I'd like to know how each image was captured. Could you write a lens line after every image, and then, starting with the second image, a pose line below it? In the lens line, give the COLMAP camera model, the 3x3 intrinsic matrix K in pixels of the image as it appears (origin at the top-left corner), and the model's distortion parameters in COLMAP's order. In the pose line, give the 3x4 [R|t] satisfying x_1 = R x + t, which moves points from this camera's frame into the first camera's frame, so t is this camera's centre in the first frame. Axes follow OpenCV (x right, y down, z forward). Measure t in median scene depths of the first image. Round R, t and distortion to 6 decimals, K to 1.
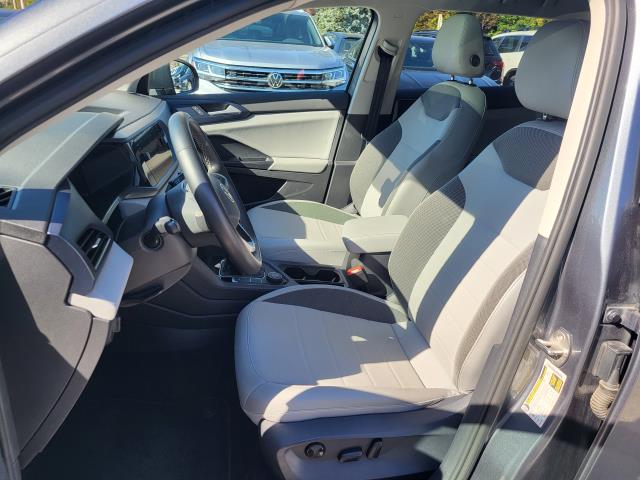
lens RADIAL K [[484.1, 0, 318.5], [0, 484.1, 239.9], [0, 0, 1]] dist [0.031889, 0.001101]
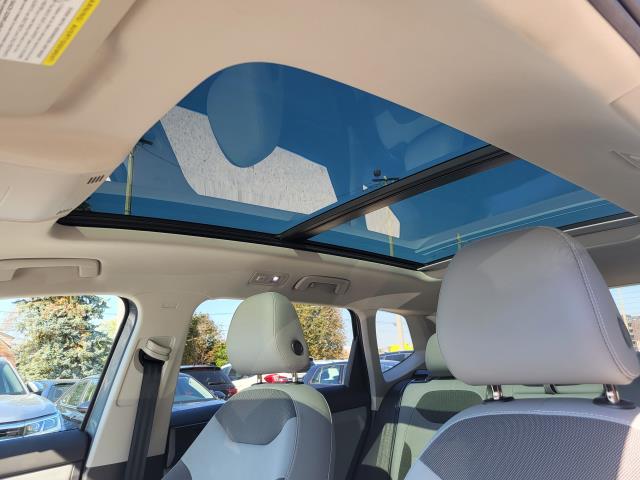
lens RADIAL K [[484.1, 0, 327.0], [0, 484.1, 244.2], [0, 0, 1]] dist [0.031889, 0.001101]
pose [[0.849372, 0.035868, 0.526574, -0.012455], [0.293756, 0.796752, -0.528104, -0.082183], [-0.438491, 0.603241, 0.666202, 0.335487]]
